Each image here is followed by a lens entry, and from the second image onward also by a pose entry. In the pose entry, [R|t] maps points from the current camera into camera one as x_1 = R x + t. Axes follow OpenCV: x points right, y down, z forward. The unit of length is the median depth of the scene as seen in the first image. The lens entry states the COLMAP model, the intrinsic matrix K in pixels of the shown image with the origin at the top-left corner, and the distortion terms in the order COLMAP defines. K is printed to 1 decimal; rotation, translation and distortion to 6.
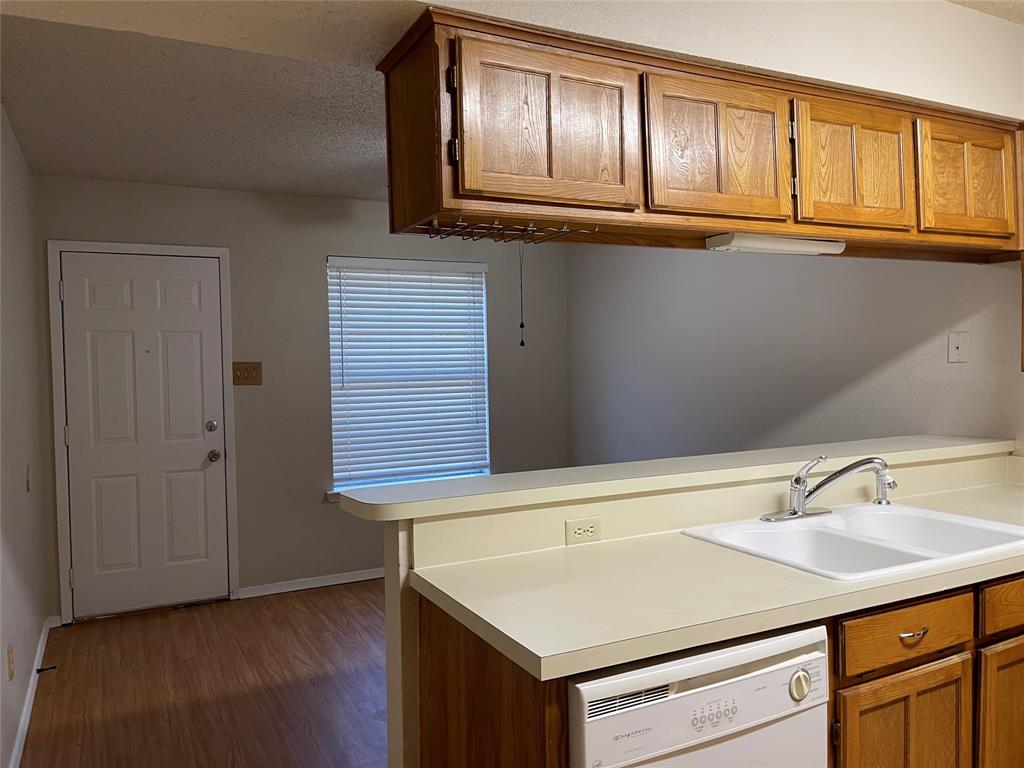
lens RADIAL K [[779.9, 0, 504.7], [0, 779.9, 379.7], [0, 0, 1]] dist [0.070762, -0.085661]
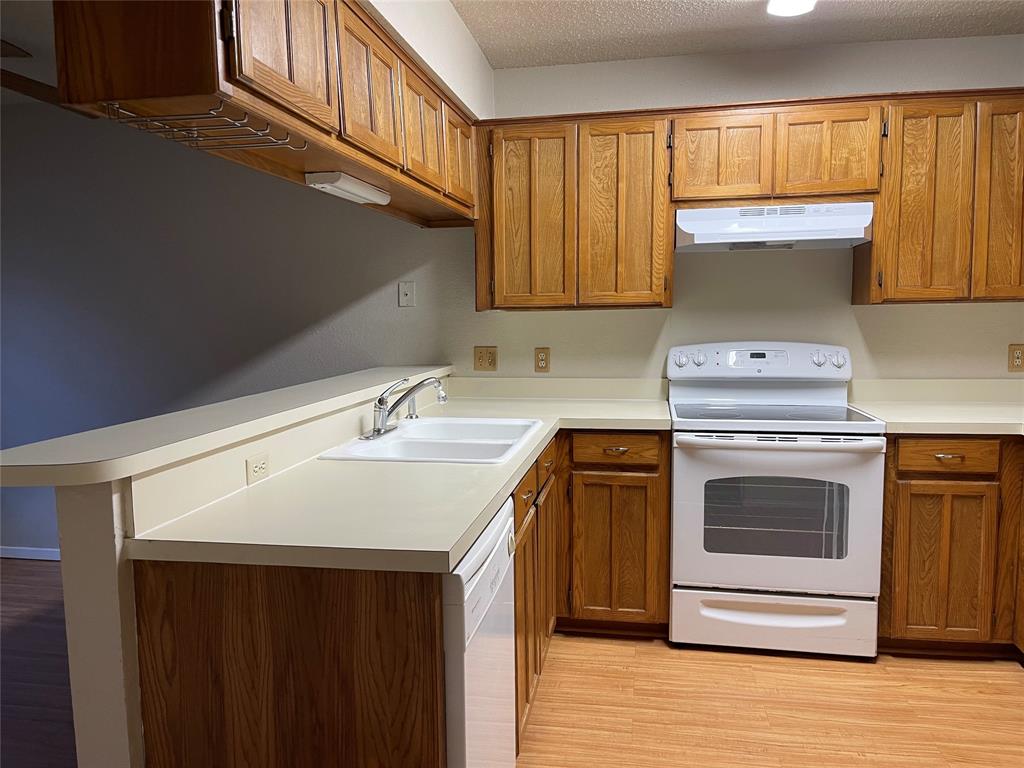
lens RADIAL K [[779.9, 0, 518.4], [0, 779.9, 391.0], [0, 0, 1]] dist [0.070762, -0.085661]
pose [[0.597731, -0.073233, 0.798345, -0.469812], [0.024759, 0.997030, 0.072921, 0.038340], [-0.801314, -0.023821, 0.597769, 0.181769]]
